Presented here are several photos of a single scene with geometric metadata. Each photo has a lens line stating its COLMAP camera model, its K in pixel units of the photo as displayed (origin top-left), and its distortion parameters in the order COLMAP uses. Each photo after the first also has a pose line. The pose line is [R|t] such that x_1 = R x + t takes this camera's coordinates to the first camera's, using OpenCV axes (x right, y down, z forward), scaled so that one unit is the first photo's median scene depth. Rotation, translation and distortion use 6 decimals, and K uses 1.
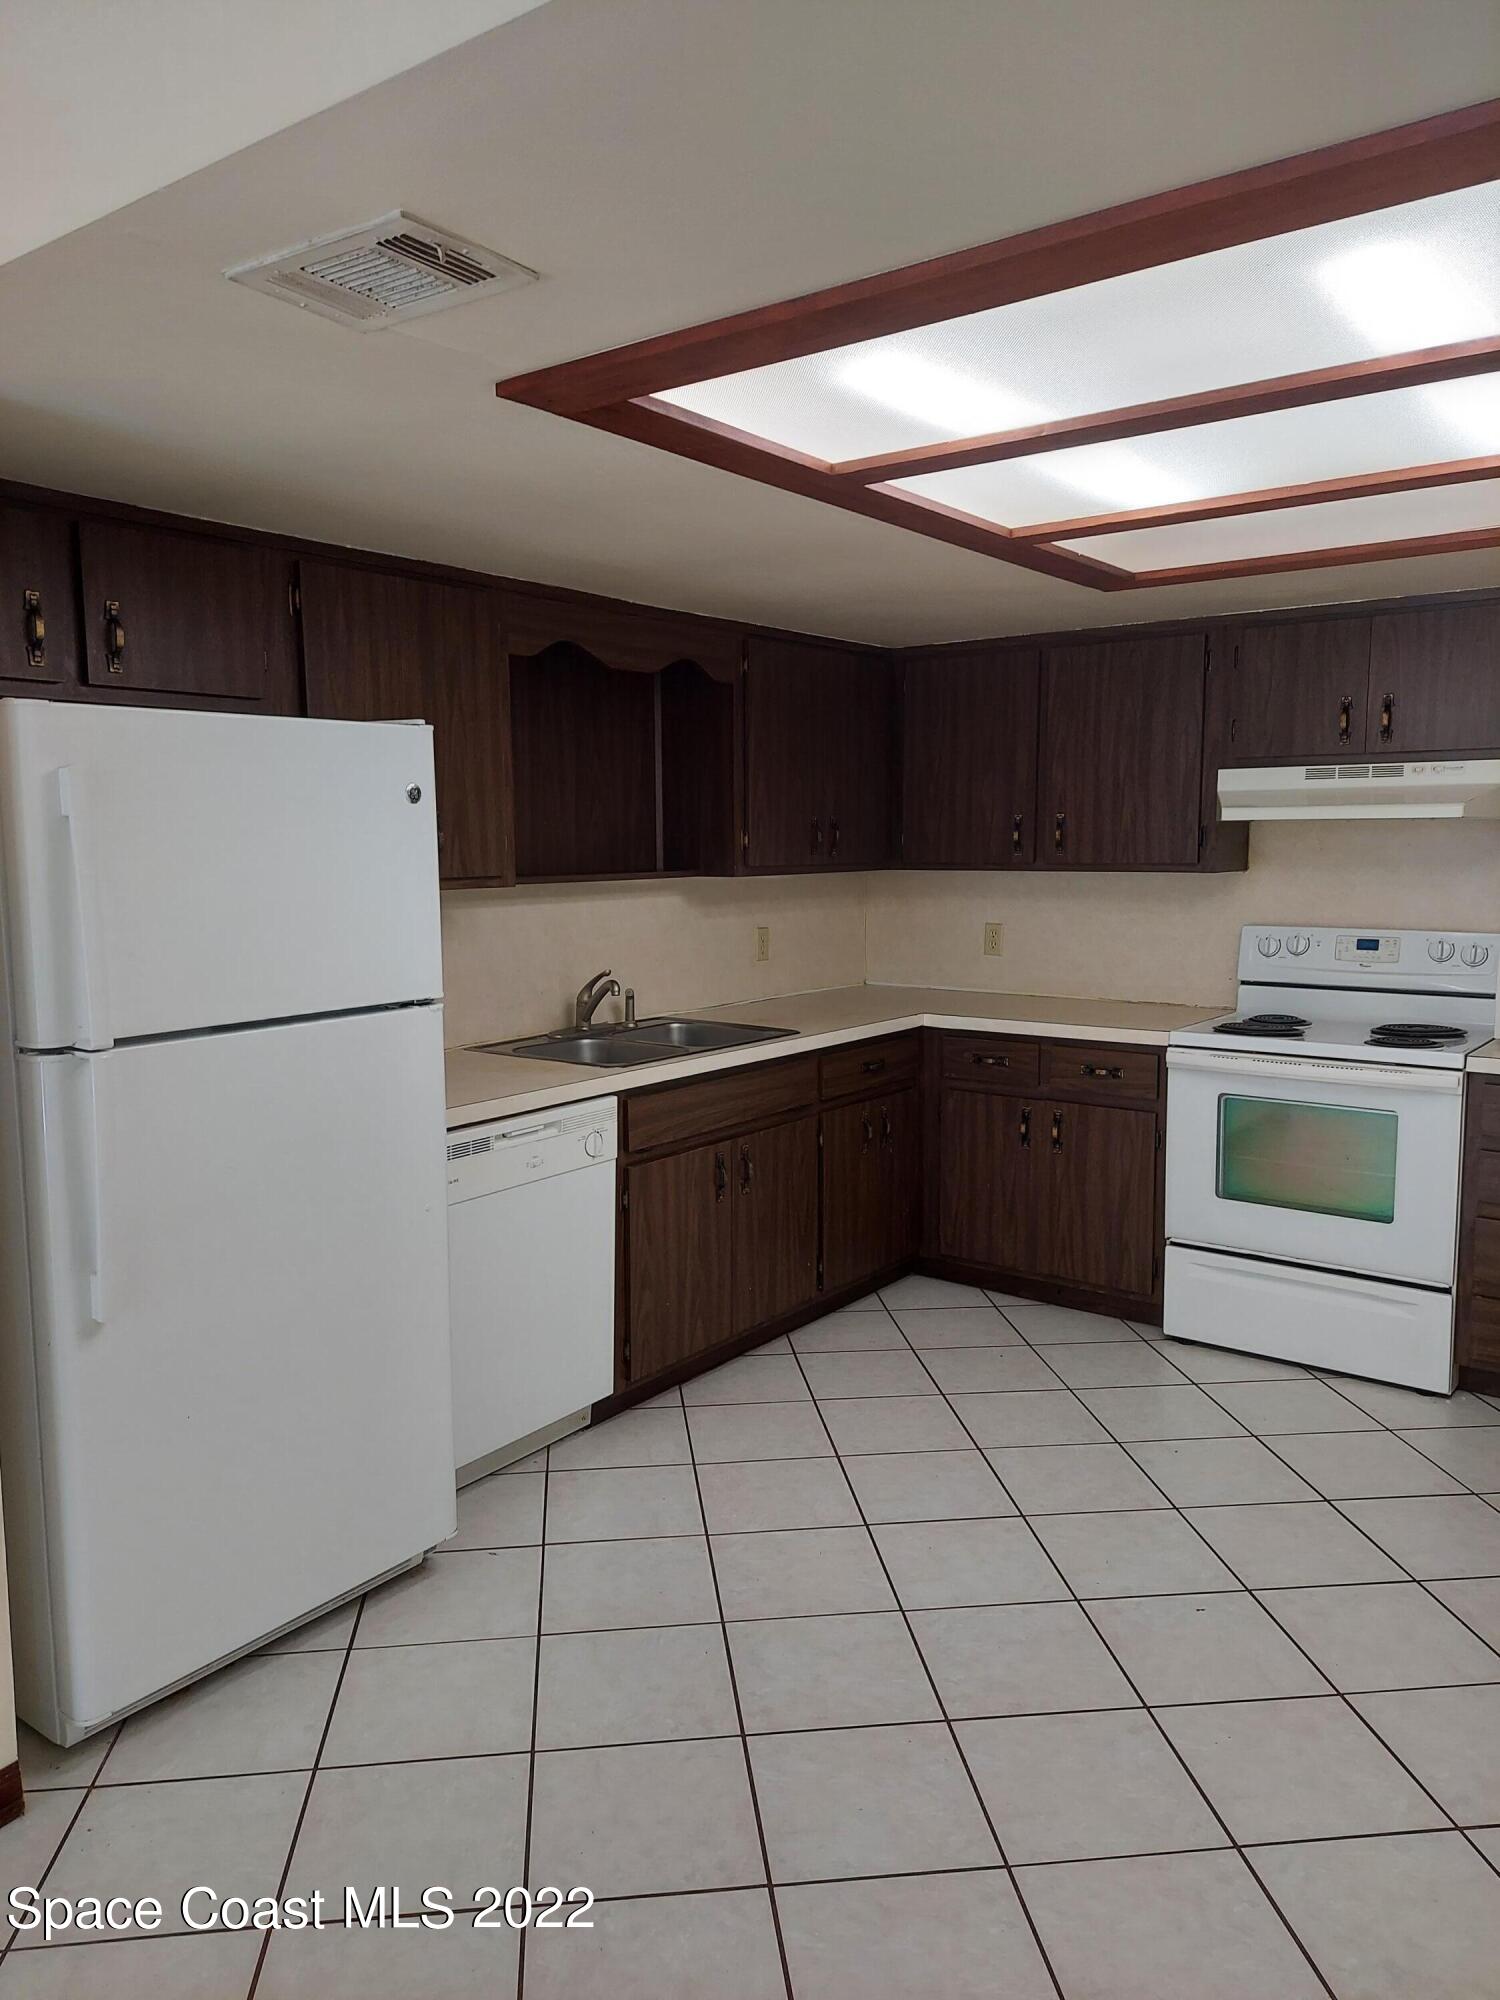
lens RADIAL K [[1434.7, 0, 743.7], [0, 1434.7, 993.9], [0, 0, 1]] dist [0.043723, -0.001168]
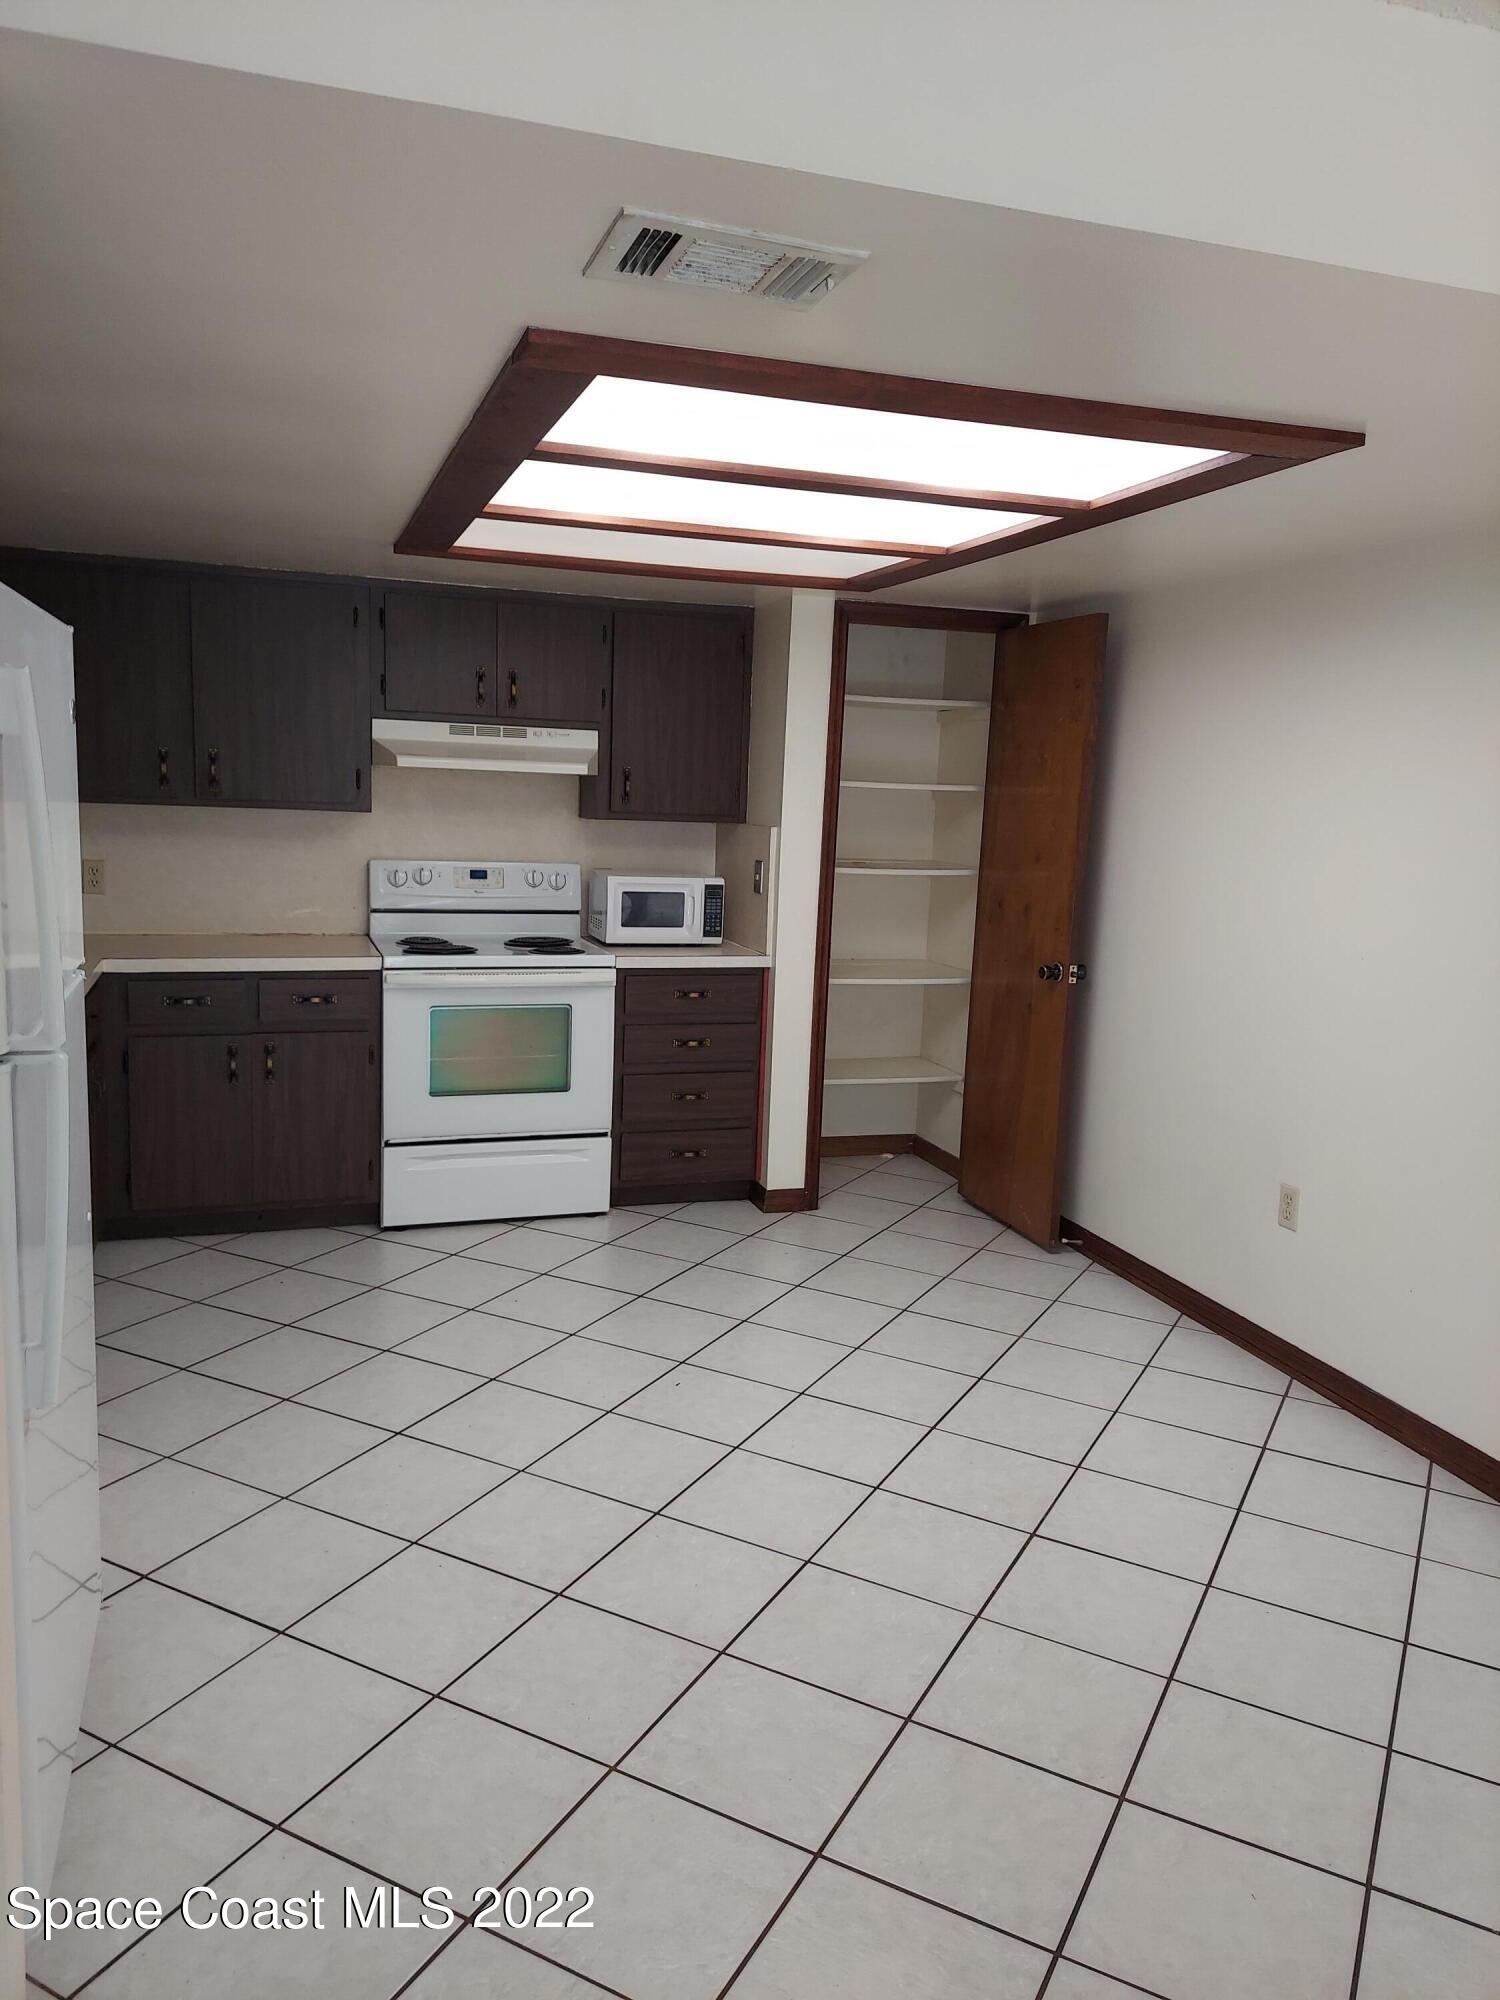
lens RADIAL K [[1434.7, 0, 745.6], [0, 1434.7, 1005.3], [0, 0, 1]] dist [0.043723, -0.001168]
pose [[0.548074, -0.097314, 0.830750, -0.477071], [0.051214, 0.995250, 0.082796, -0.013803], [-0.834860, -0.002833, 0.550454, 0.156651]]
